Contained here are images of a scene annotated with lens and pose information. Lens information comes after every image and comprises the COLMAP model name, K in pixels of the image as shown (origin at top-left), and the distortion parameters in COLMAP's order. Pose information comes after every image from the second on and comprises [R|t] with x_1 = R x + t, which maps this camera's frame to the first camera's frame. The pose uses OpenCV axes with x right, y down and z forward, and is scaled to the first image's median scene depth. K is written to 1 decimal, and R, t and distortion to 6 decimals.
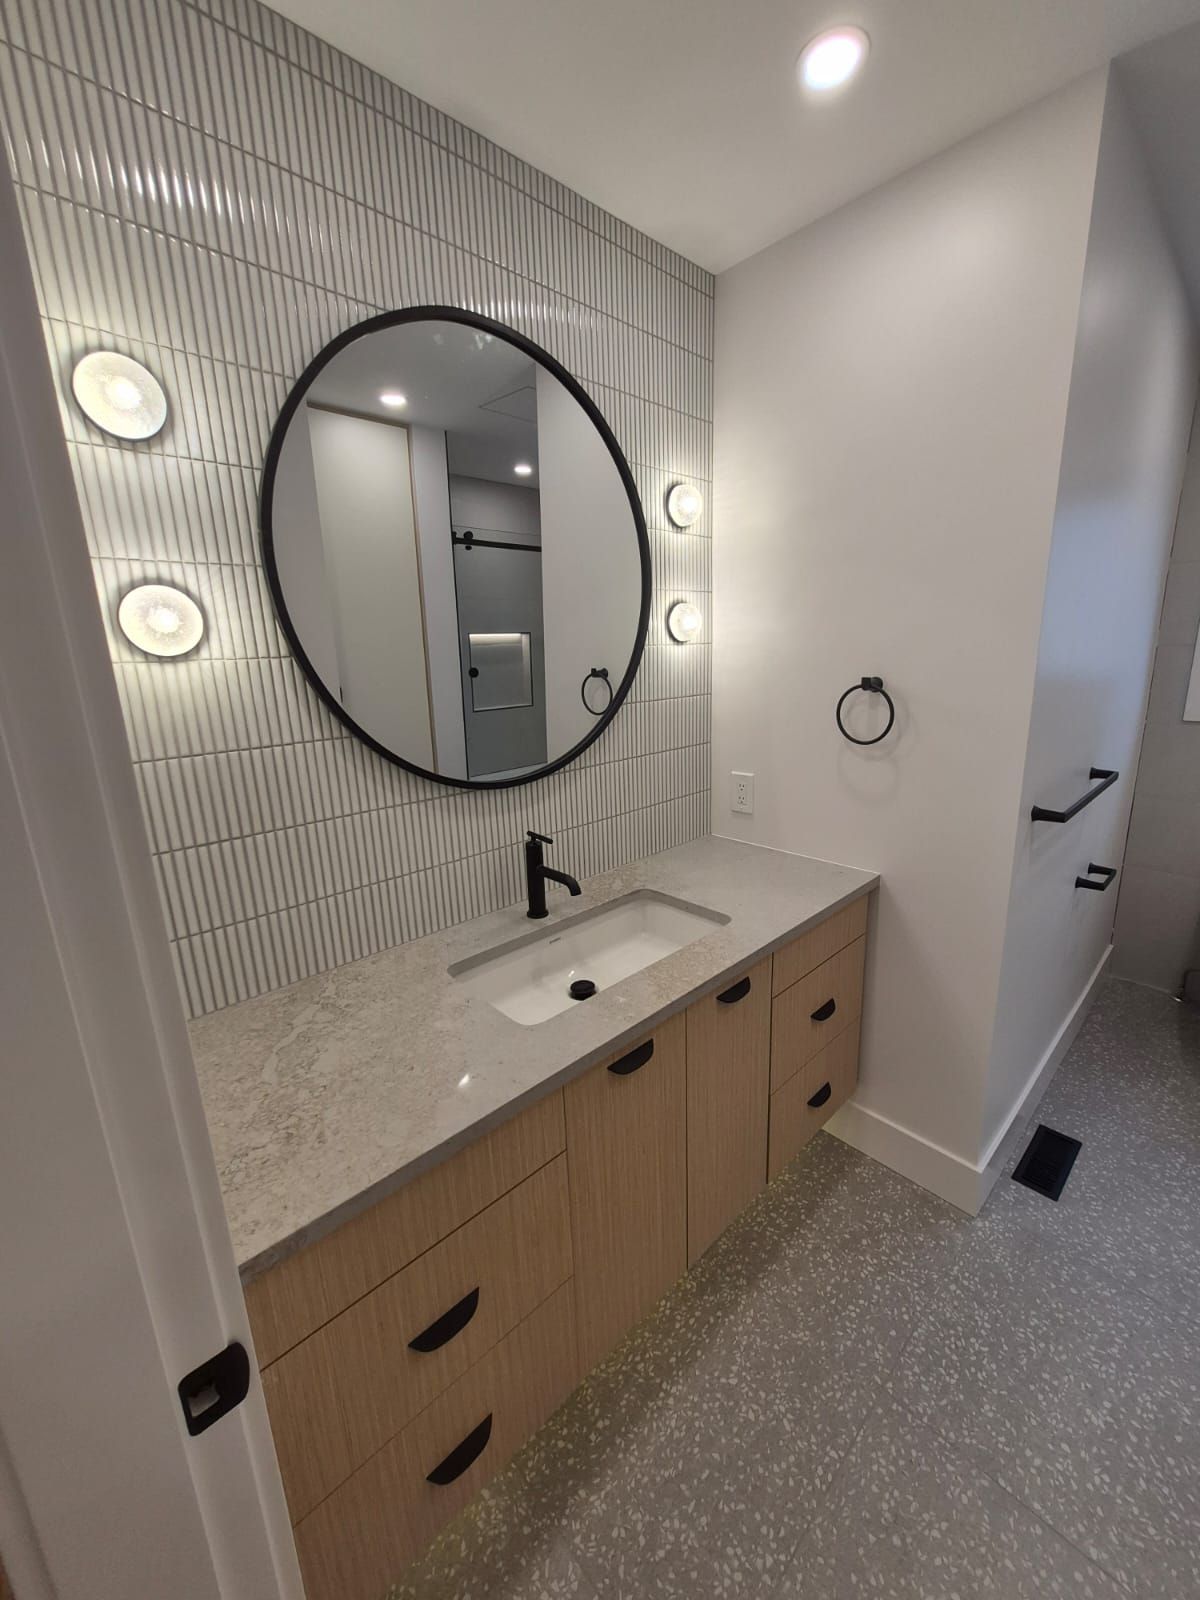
lens RADIAL K [[645.7, 0, 600.0], [0, 645.7, 800.0], [0, 0, 1]] dist [-0.000211, 0.000767]
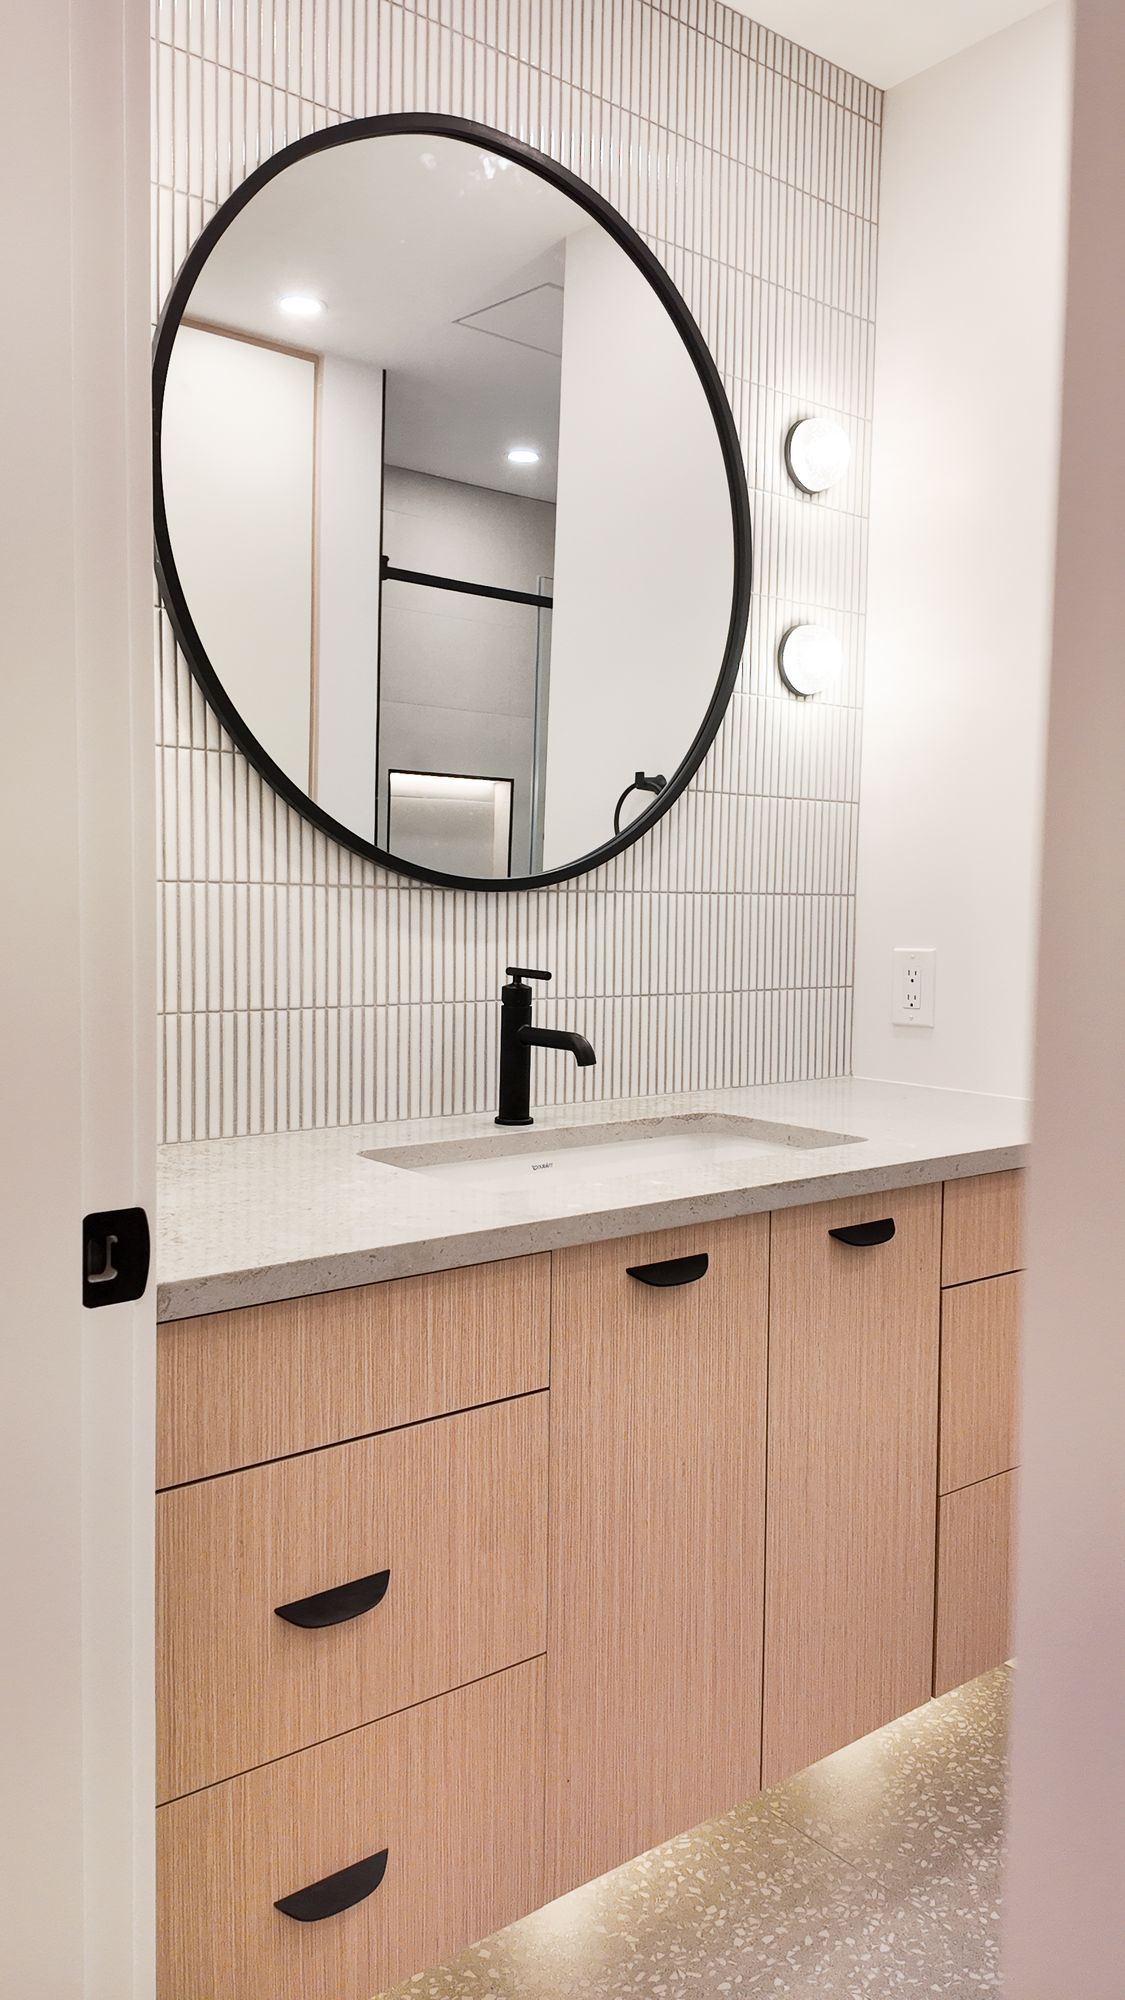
lens RADIAL K [[1634.3, 0, 523.6], [0, 1634.3, 1093.0], [0, 0, 1]] dist [0.098832, -0.161950]
pose [[0.995471, 0.053302, -0.078721, 0.020615], [-0.065945, 0.983594, -0.167912, 0.392858], [0.068479, 0.172342, 0.982654, -0.381176]]
